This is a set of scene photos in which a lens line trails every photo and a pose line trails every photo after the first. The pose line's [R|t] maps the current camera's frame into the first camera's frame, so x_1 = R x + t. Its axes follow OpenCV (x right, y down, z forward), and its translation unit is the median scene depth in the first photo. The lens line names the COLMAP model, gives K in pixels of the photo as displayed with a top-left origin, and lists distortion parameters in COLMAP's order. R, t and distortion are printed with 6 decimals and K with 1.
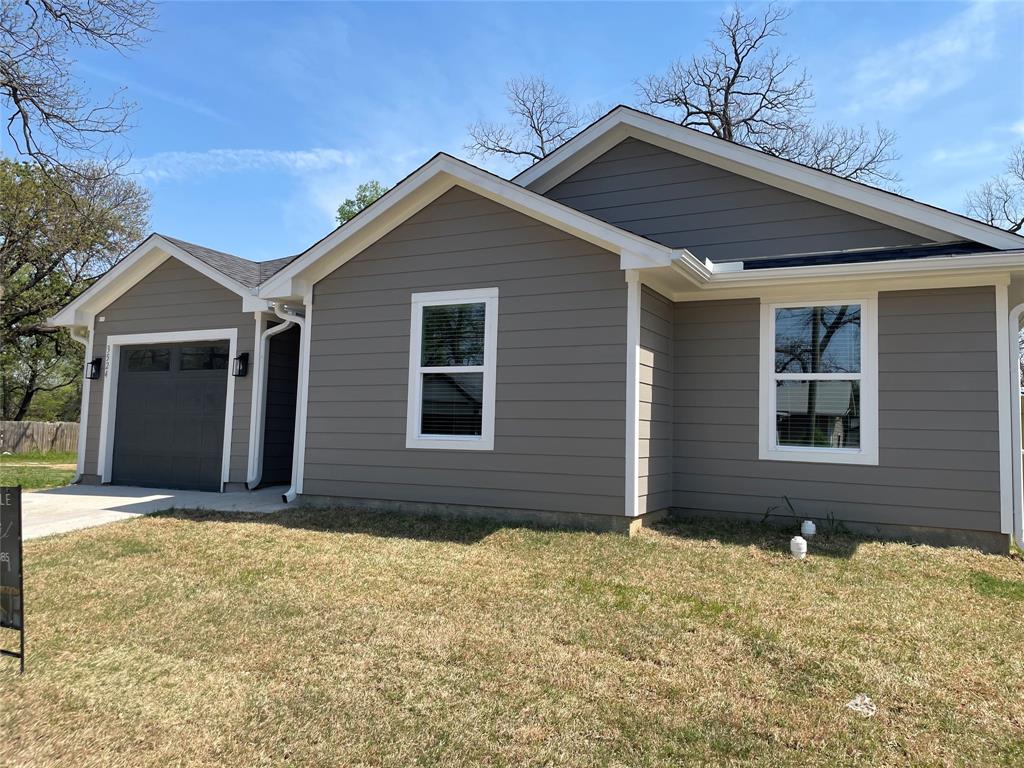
lens RADIAL K [[768.7, 0, 521.7], [0, 768.7, 383.0], [0, 0, 1]] dist [0.081723, -0.109133]
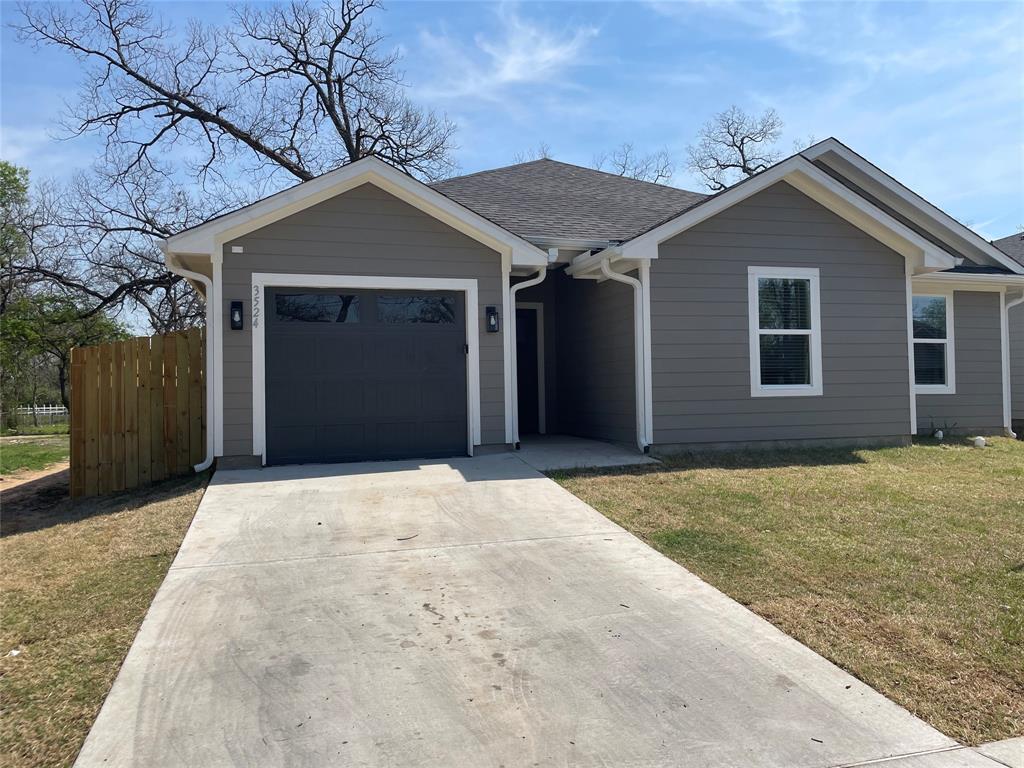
lens RADIAL K [[768.7, 0, 521.7], [0, 768.7, 383.0], [0, 0, 1]] dist [0.081723, -0.109133]
pose [[0.726430, -0.026086, 0.686745, -1.228816], [-0.014084, 0.998504, 0.052827, 0.004508], [-0.687096, -0.048047, 0.724977, 0.376223]]
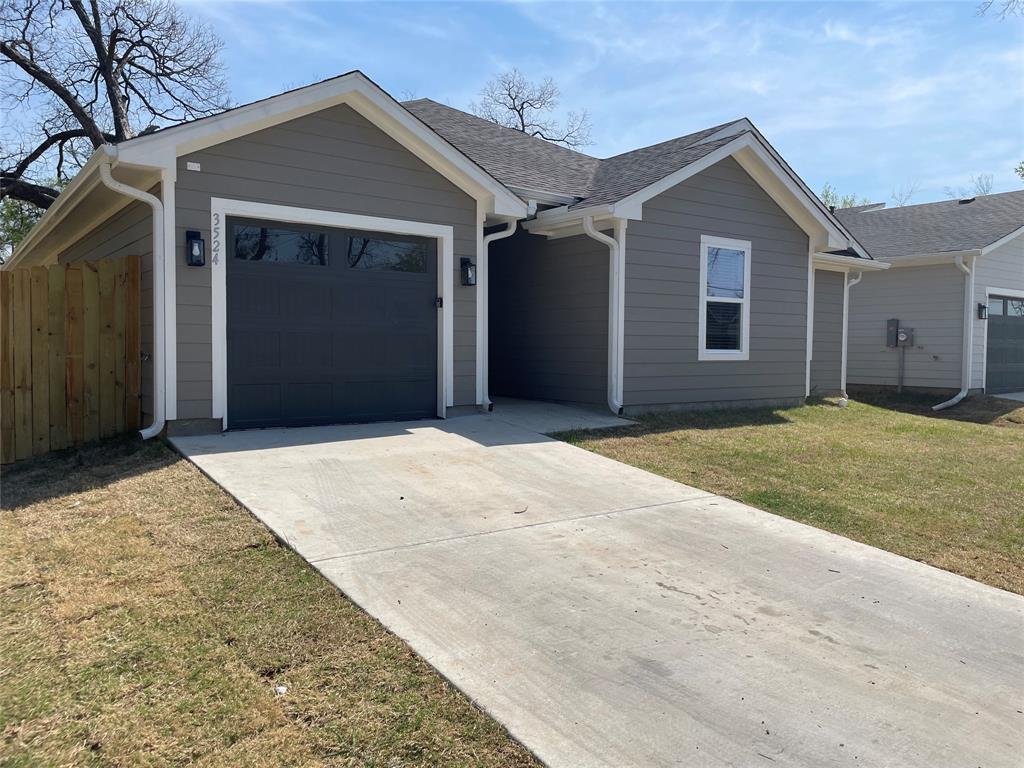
lens RADIAL K [[768.7, 0, 521.7], [0, 768.7, 383.0], [0, 0, 1]] dist [0.081723, -0.109133]
pose [[0.453658, -0.058942, 0.889225, -1.398559], [-0.061850, 0.993322, 0.097397, 0.016162], [-0.889027, -0.099183, 0.446983, 0.689953]]
